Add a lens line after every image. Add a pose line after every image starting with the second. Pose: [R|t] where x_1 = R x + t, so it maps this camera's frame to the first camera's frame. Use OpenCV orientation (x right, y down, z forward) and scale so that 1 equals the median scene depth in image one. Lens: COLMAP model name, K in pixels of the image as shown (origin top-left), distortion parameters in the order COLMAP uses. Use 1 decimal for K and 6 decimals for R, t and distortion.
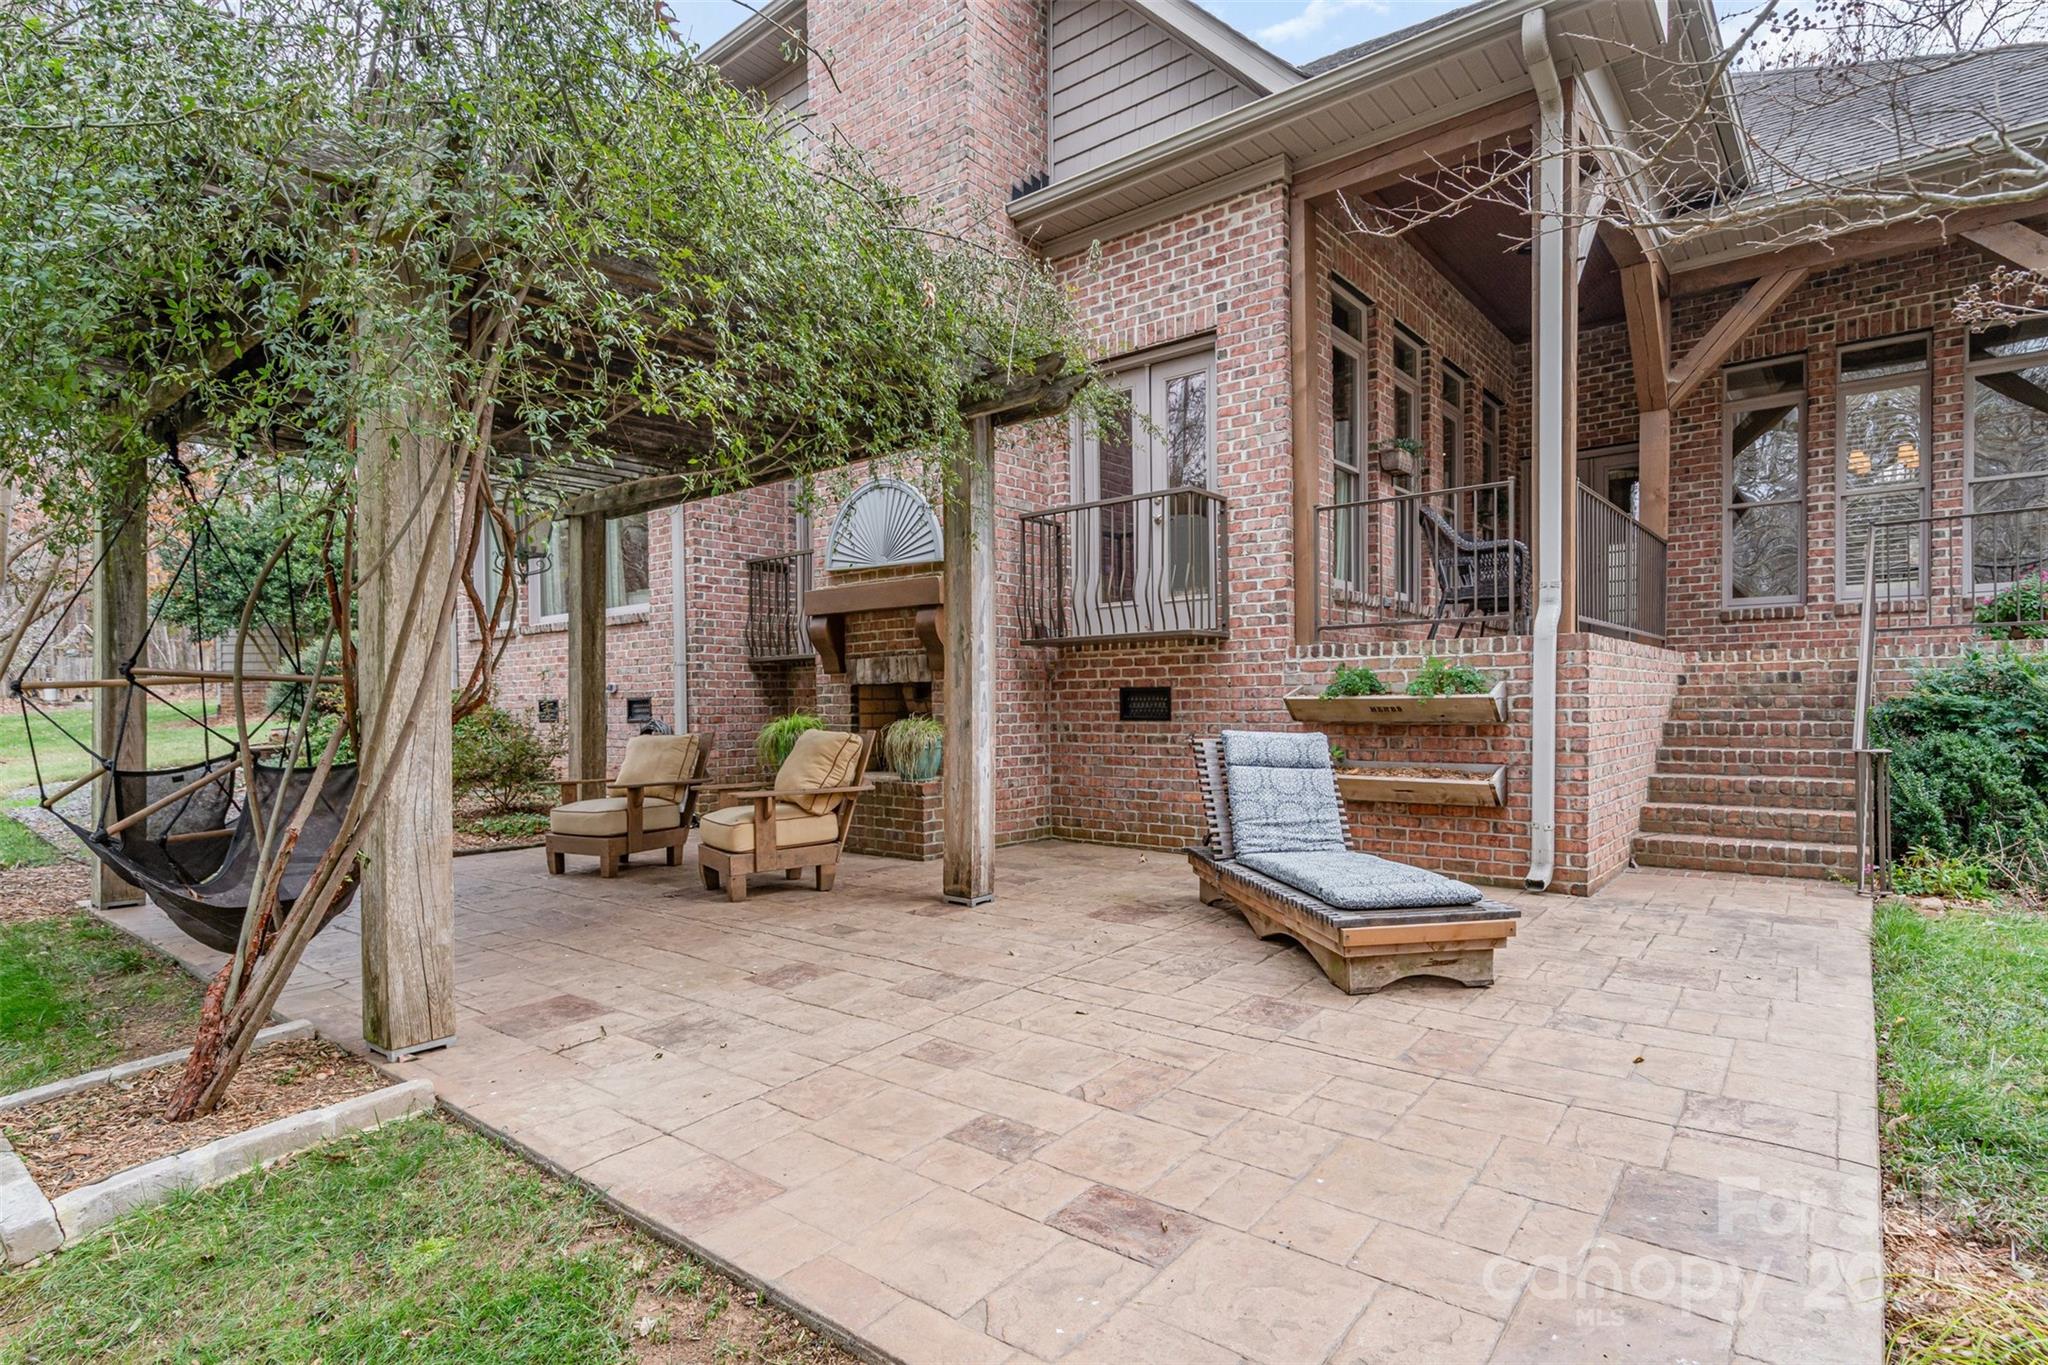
lens RADIAL K [[1037.9, 0, 1022.1], [0, 1037.9, 676.6], [0, 0, 1]] dist [-0.004091, -0.000075]
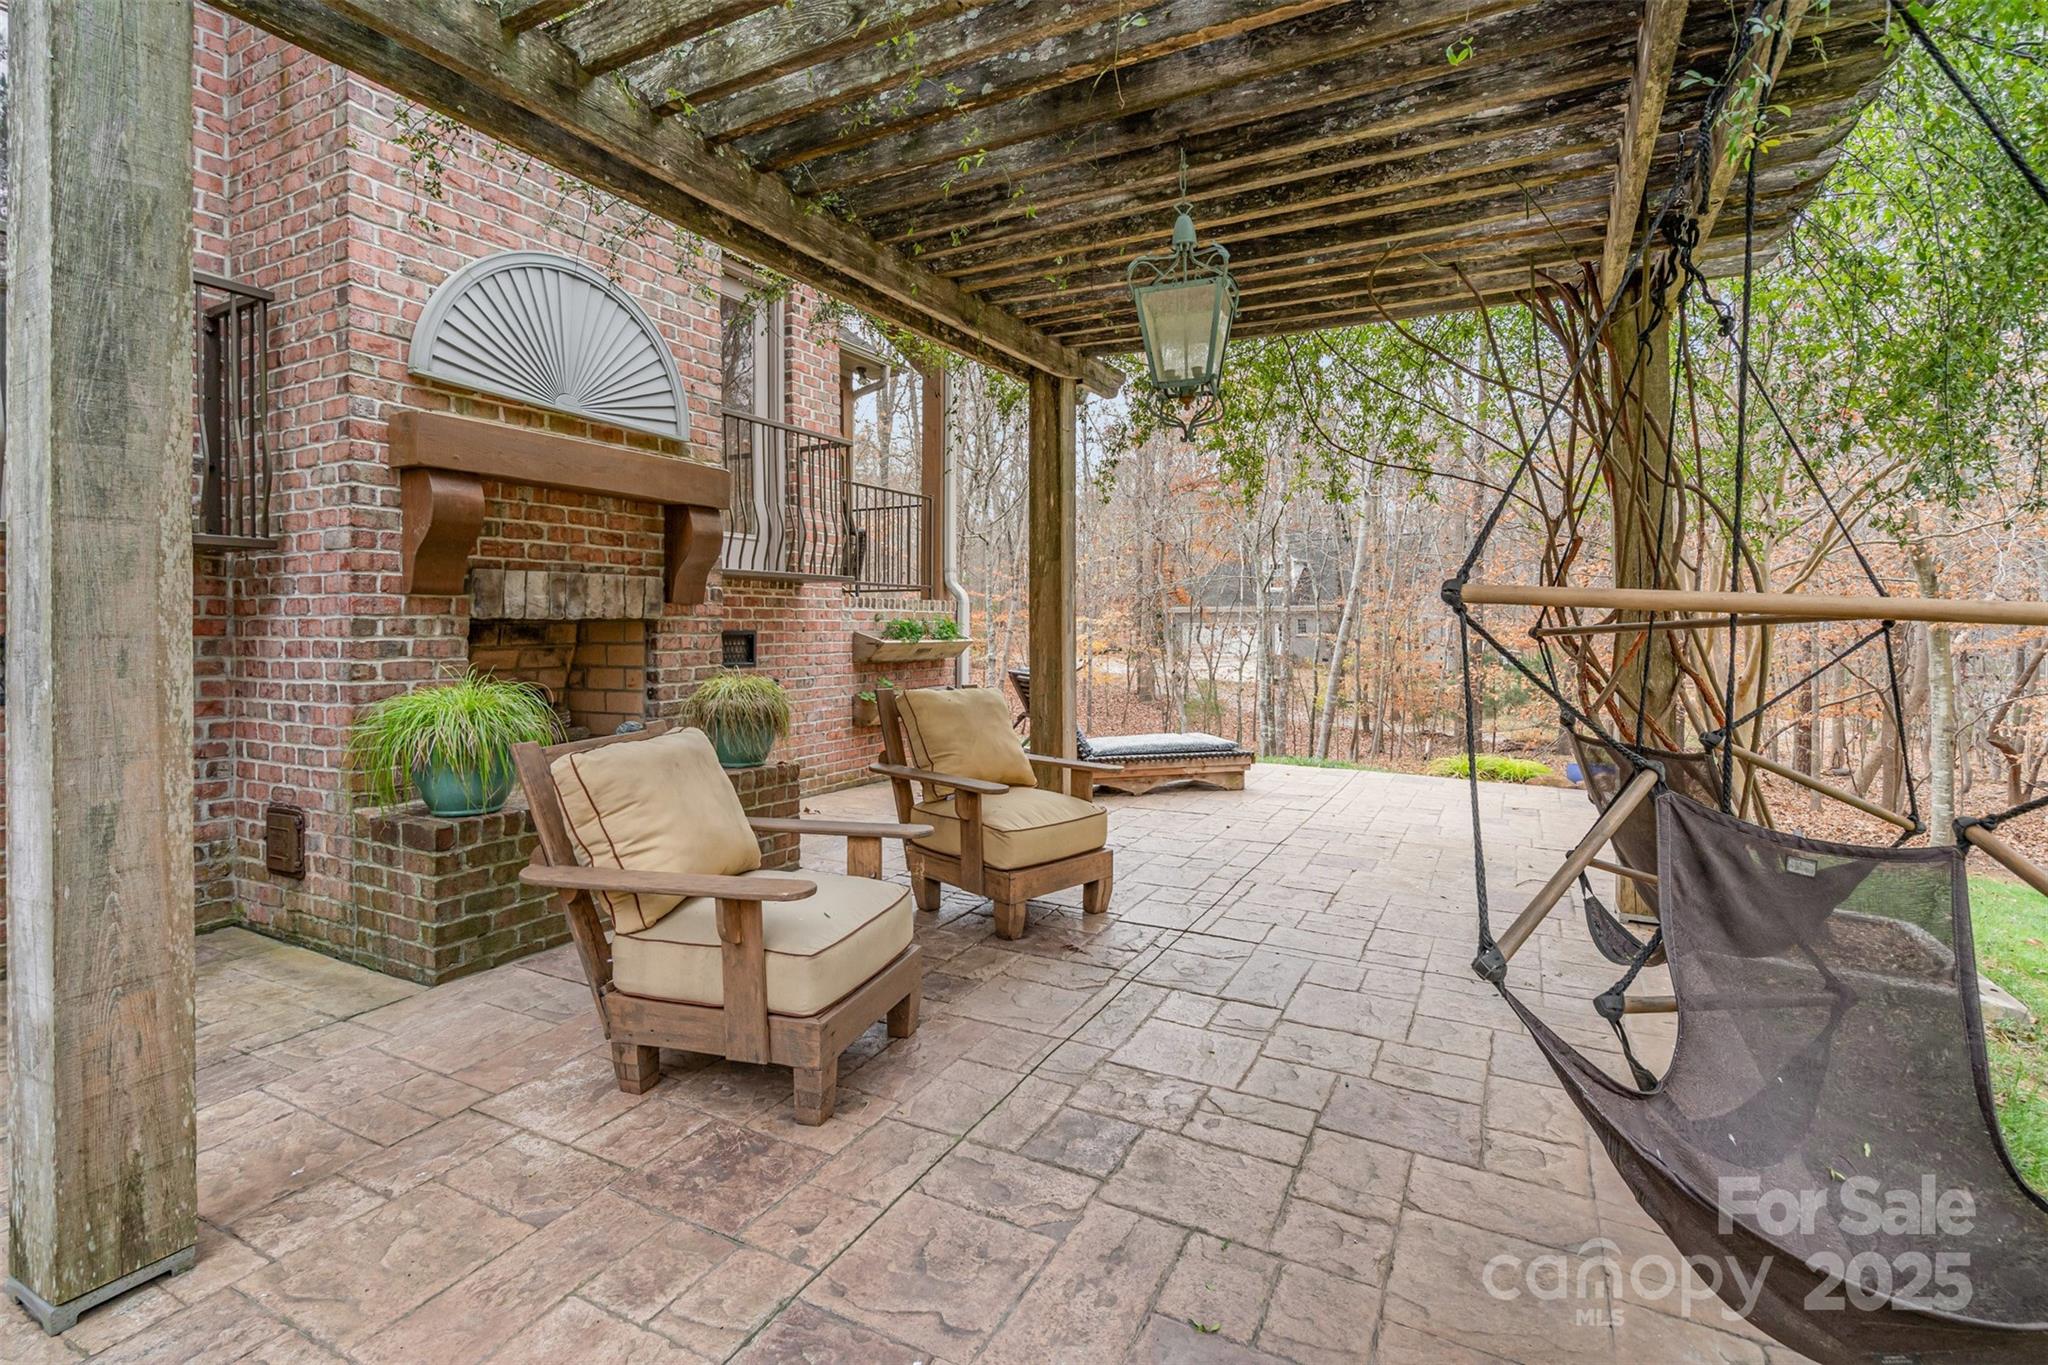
lens RADIAL K [[940.7, 0, 1042.6], [0, 940.7, 634.0], [0, 0, 1]] dist [-0.003523, -0.000352]
pose [[-0.202349, 0.006967, 0.979289, -0.751618], [-0.014816, 0.999838, -0.010174, 0.018056], [-0.979201, -0.016568, -0.202213, 0.929220]]
